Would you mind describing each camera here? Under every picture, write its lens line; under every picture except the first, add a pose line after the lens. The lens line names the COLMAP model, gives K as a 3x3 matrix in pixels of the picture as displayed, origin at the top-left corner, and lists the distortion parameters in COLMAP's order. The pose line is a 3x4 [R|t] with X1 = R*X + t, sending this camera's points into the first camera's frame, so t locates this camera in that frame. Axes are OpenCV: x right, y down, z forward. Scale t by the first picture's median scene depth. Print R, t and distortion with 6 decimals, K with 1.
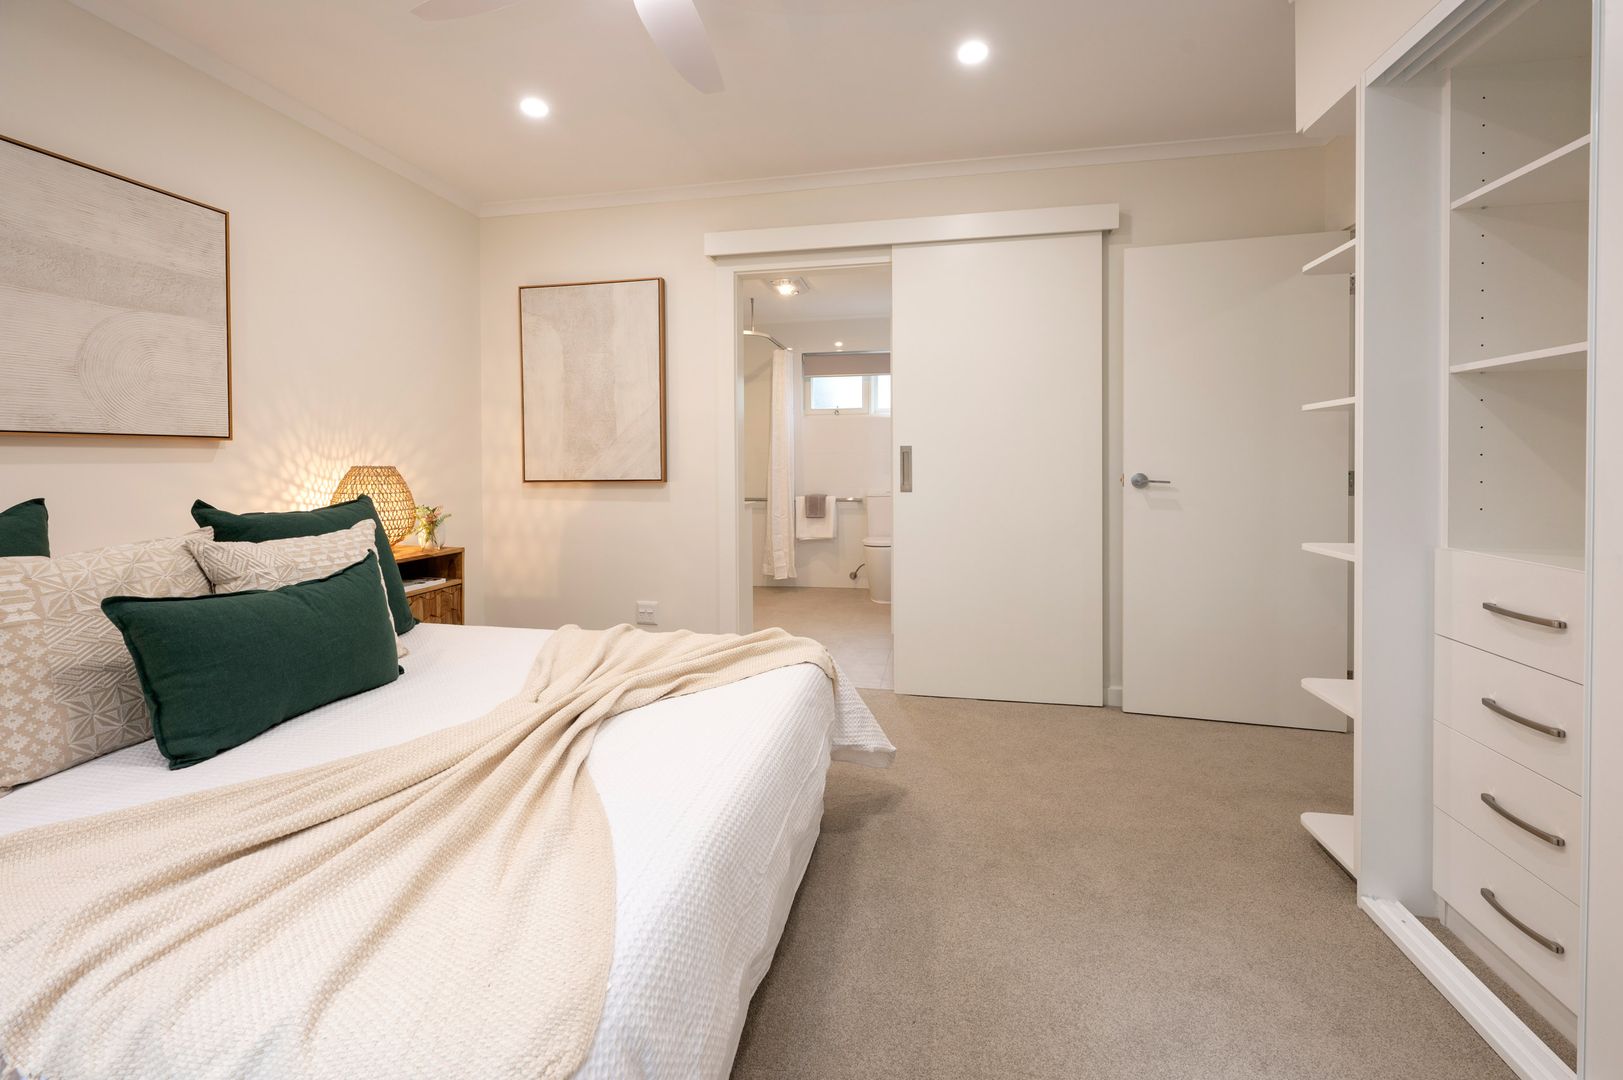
lens RADIAL K [[654.2, 0, 823.0], [0, 654.2, 470.2], [0, 0, 1]] dist [-0.002708, -0.000067]
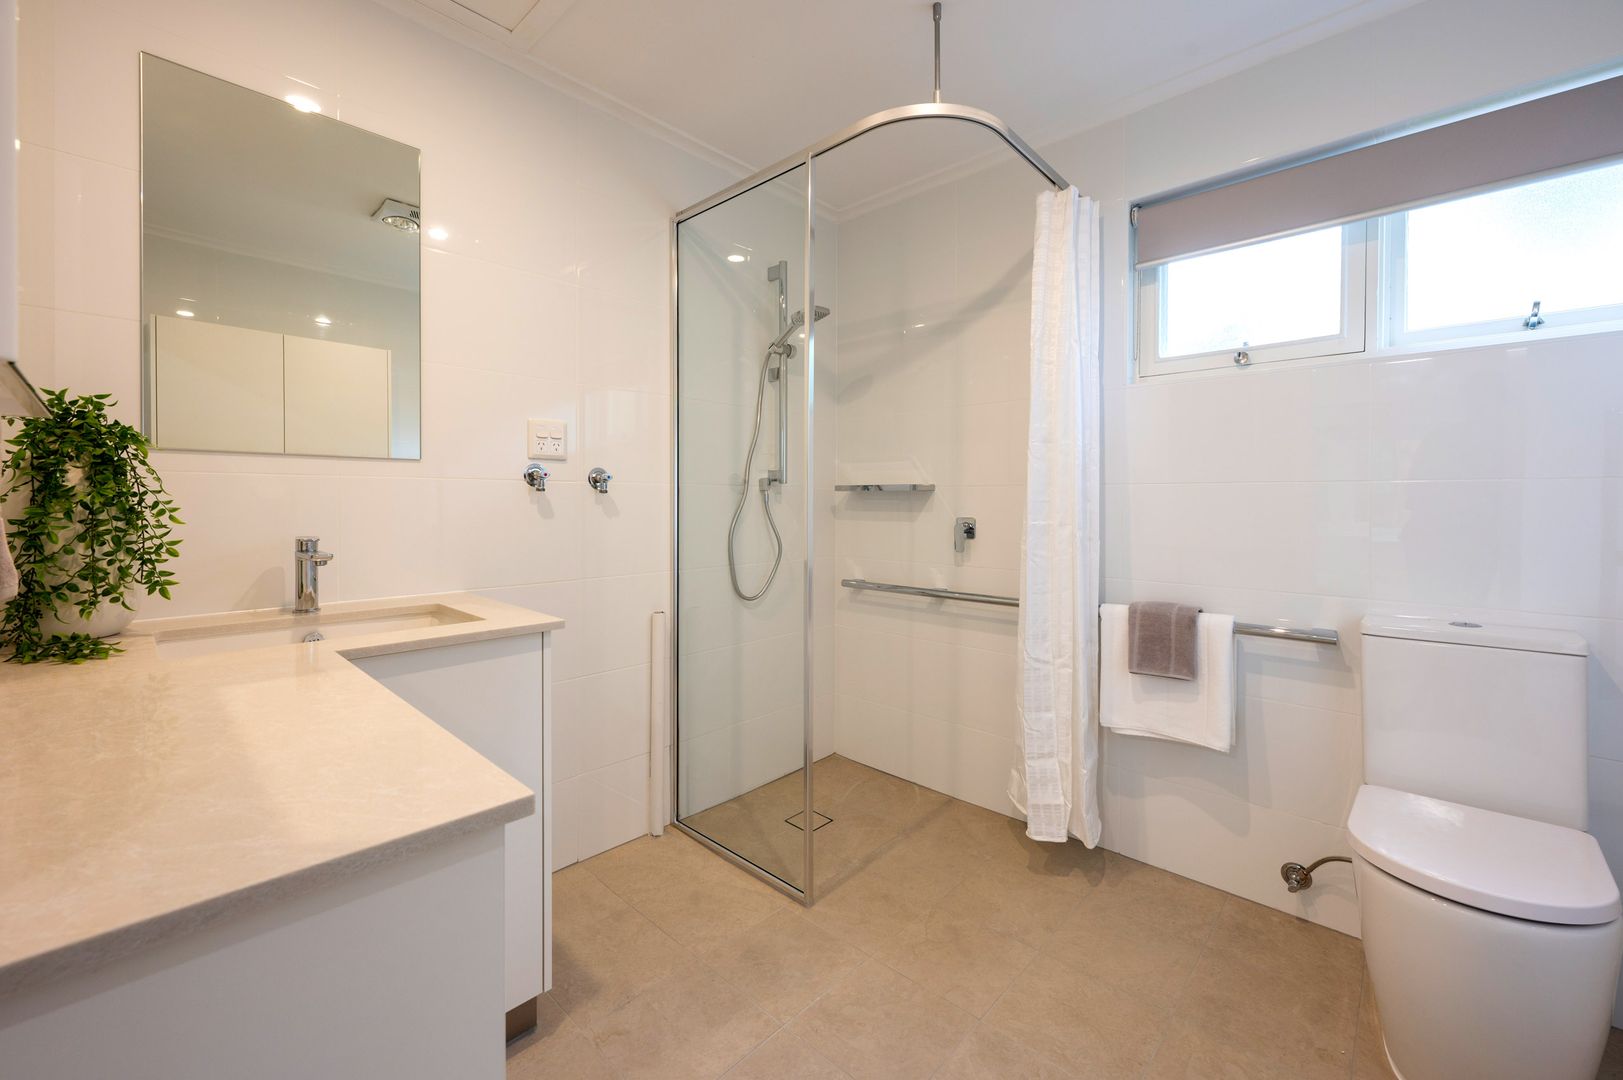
lens RADIAL K [[654.2, 0, 835.7], [0, 654.2, 505.3], [0, 0, 1]] dist [-0.002708, -0.000067]
pose [[0.854329, 0.013946, -0.519545, 0.018339], [-0.009032, 0.999887, 0.011988, -0.016499], [0.519654, -0.005549, 0.854359, 0.625402]]
